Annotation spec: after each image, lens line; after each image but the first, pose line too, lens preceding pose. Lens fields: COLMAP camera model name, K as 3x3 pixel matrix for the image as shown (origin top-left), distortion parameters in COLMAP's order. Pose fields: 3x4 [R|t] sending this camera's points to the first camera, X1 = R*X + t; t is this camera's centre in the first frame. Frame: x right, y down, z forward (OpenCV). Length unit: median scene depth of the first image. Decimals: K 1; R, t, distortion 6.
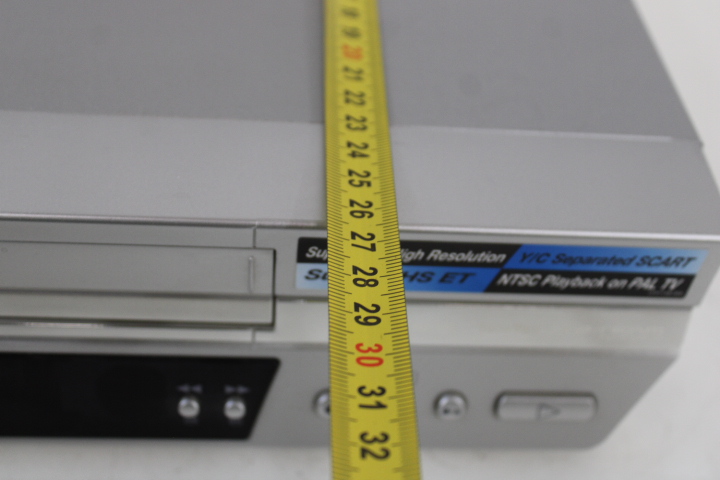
lens RADIAL K [[979.7, 0, 361.8], [0, 979.7, 235.5], [0, 0, 1]] dist [-0.058811, 0.000000]
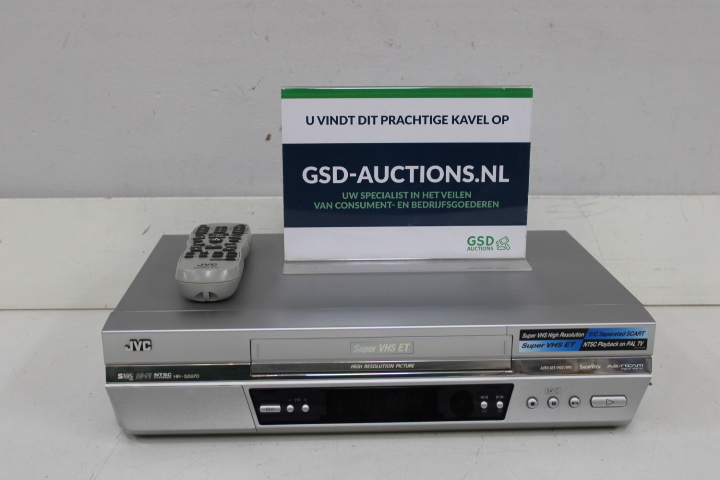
lens RADIAL K [[926.8, 0, 357.0], [0, 926.8, 238.6], [0, 0, 1]] dist [-0.042061, 0.000000]
pose [[0.995710, -0.085877, -0.034454, -0.449045], [0.057557, 0.866372, -0.496071, 1.174792], [0.072451, 0.491960, 0.867598, -1.774597]]
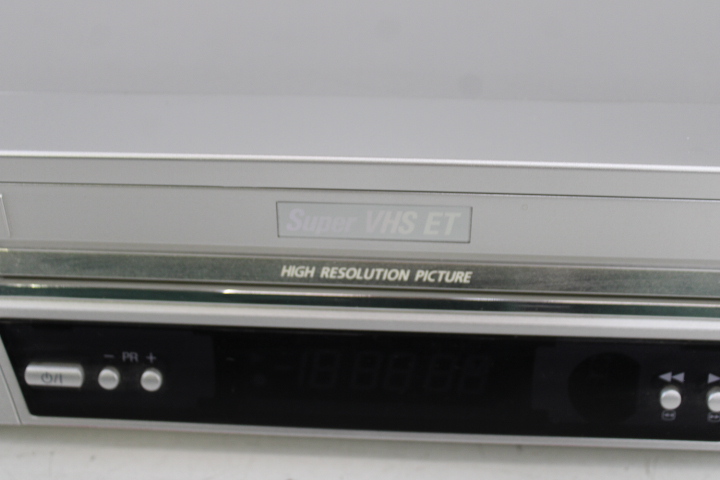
lens RADIAL K [[894.5, 0, 354.0], [0, 894.5, 246.0], [0, 0, 1]] dist [-0.061685, 0.000000]
pose [[0.989848, -0.027939, -0.139357, -0.393031], [-0.013288, 0.958003, -0.286449, 0.312262], [0.141508, 0.285393, 0.947906, 0.075783]]
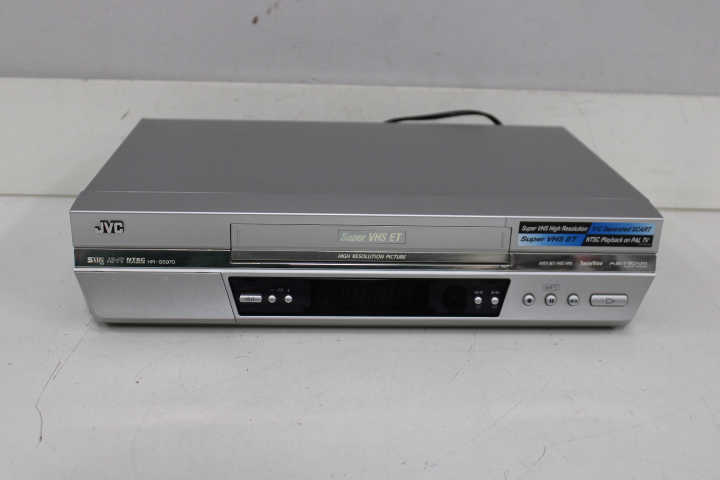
lens RADIAL K [[894.5, 0, 359.2], [0, 894.5, 230.4], [0, 0, 1]] dist [-0.061685, 0.000000]
pose [[0.998285, -0.055783, -0.017781, -0.490297], [0.043334, 0.908193, -0.416303, 1.105386], [0.039372, 0.414818, 0.909052, -1.466531]]
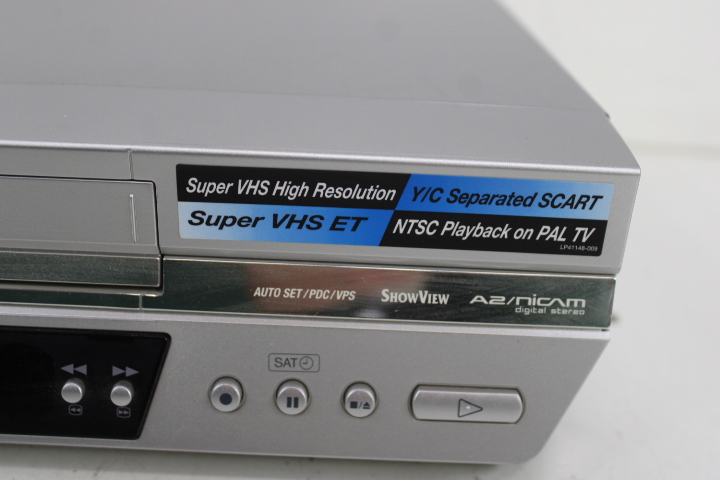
lens RADIAL K [[889.7, 0, 356.8], [0, 889.7, 242.0], [0, 0, 1]] dist [-0.075852, 0.000000]
pose [[0.998175, -0.017674, -0.057736, 0.154476], [-0.002378, 0.943952, -0.330074, 0.343741], [0.060334, 0.329609, 0.942188, 0.197045]]
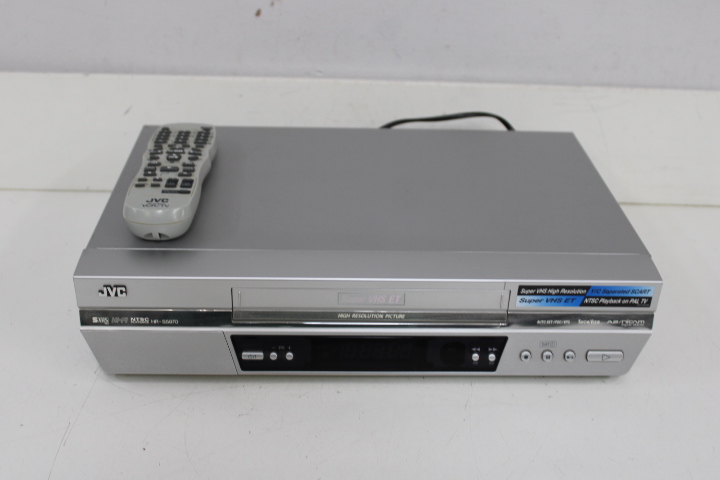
lens RADIAL K [[894.5, 0, 356.4], [0, 894.5, 239.7], [0, 0, 1]] dist [-0.061685, 0.000000]
pose [[0.997929, -0.043958, -0.046960, -0.412444], [0.029791, 0.962885, -0.268264, 0.569057], [0.057010, 0.266309, 0.962200, -1.673289]]
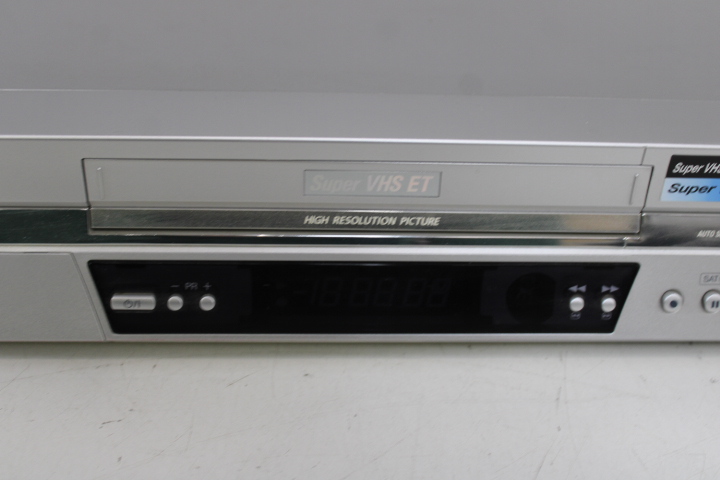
lens RADIAL K [[894.5, 0, 362.1], [0, 894.5, 246.0], [0, 0, 1]] dist [-0.061685, 0.000000]
pose [[0.998709, -0.046073, -0.021393, -0.492342], [0.039258, 0.967306, -0.250554, 0.439213], [0.032238, 0.249390, 0.967866, -0.296095]]
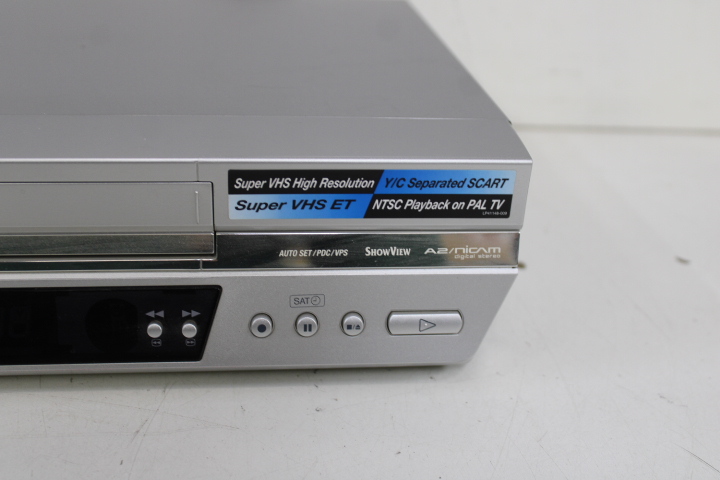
lens RADIAL K [[894.5, 0, 359.5], [0, 894.5, 243.3], [0, 0, 1]] dist [-0.061685, 0.000000]
pose [[0.996975, -0.066184, 0.040750, 0.064456], [0.075390, 0.950977, -0.299932, 0.486904], [-0.018901, 0.302097, 0.953090, -0.216046]]
